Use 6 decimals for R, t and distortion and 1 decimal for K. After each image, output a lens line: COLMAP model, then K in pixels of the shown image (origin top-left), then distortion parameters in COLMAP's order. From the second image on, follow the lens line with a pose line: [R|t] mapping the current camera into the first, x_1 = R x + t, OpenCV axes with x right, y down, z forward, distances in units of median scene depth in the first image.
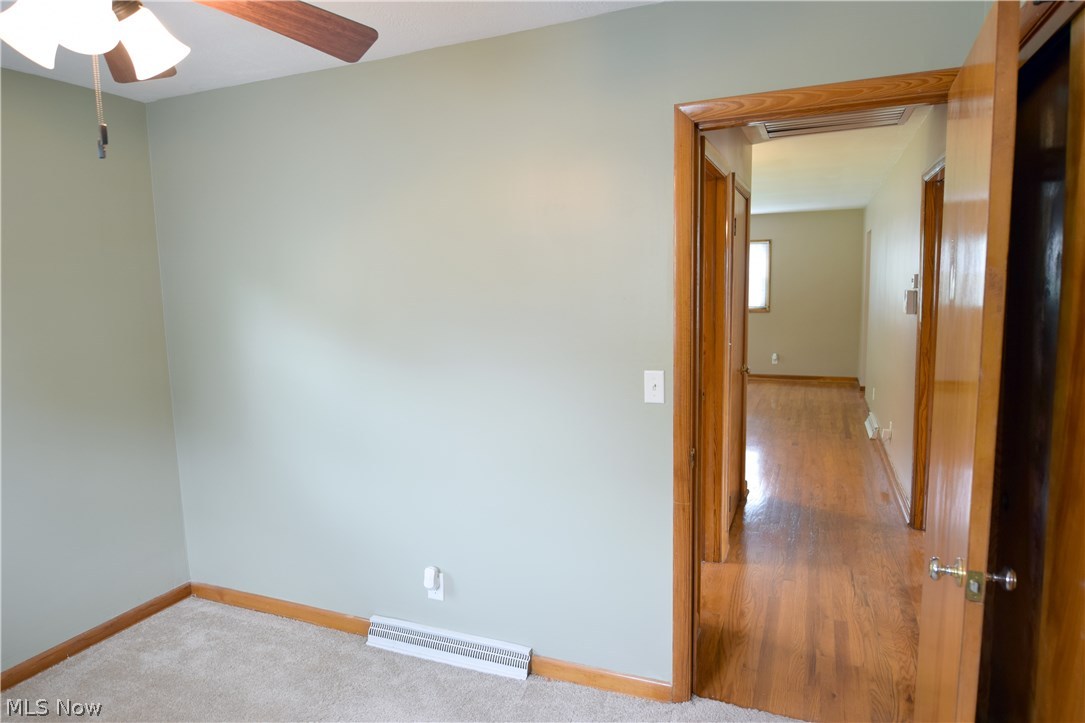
lens RADIAL K [[664.9, 0, 542.5], [0, 664.9, 361.5], [0, 0, 1]] dist [-0.004163, -0.000179]
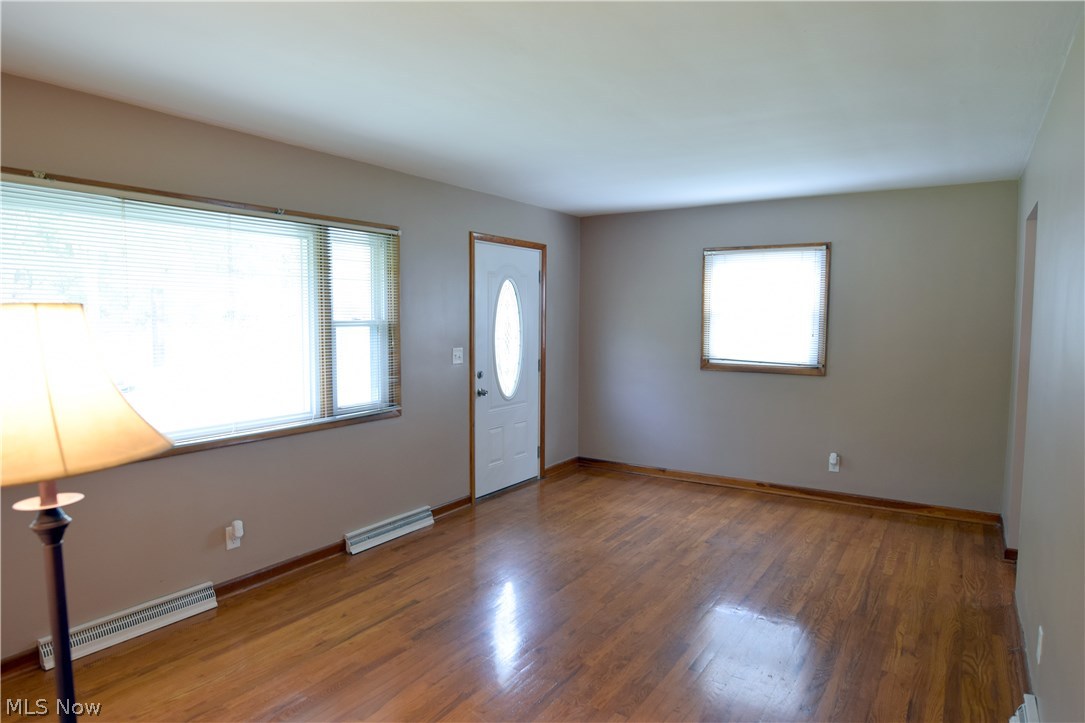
lens RADIAL K [[664.9, 0, 542.5], [0, 664.9, 361.5], [0, 0, 1]] dist [-0.004163, -0.000179]
pose [[0.983978, 0.040282, -0.173679, 0.212314], [-0.048932, 0.997751, -0.045810, -0.050781], [0.171443, 0.053574, 0.983736, 0.434844]]
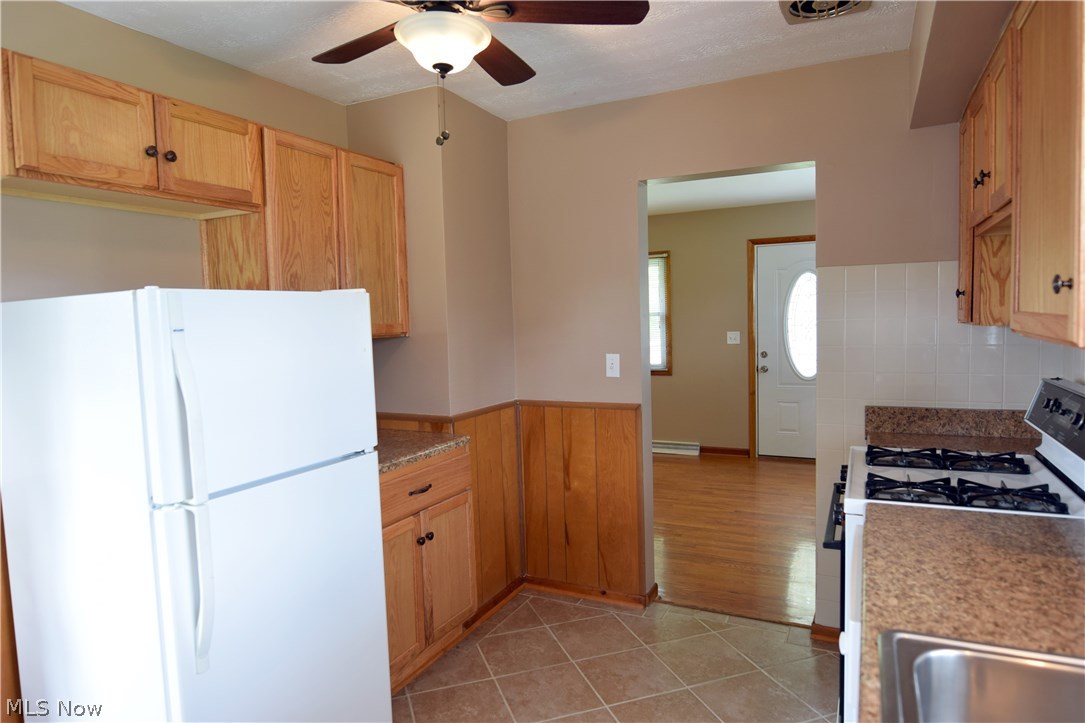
lens RADIAL K [[664.9, 0, 542.5], [0, 664.9, 361.5], [0, 0, 1]] dist [-0.004163, -0.000179]
pose [[-0.062255, 0.092625, -0.993753, 0.738340], [-0.094850, 0.990629, 0.098276, -0.099117], [0.993543, 0.100375, -0.052887, 0.778938]]
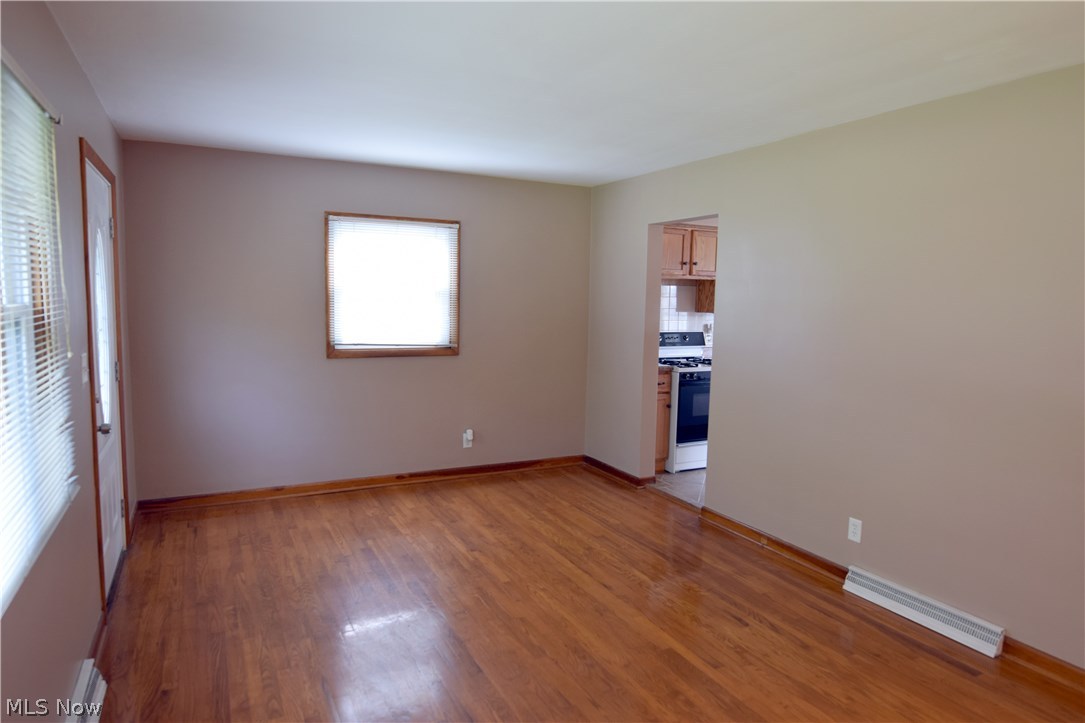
lens RADIAL K [[664.9, 0, 542.5], [0, 664.9, 361.5], [0, 0, 1]] dist [-0.004163, -0.000179]
pose [[0.651957, -0.041070, 0.757143, -0.026723], [0.056266, 0.998399, 0.005707, -0.069442], [-0.756166, 0.038881, 0.653224, 0.604438]]
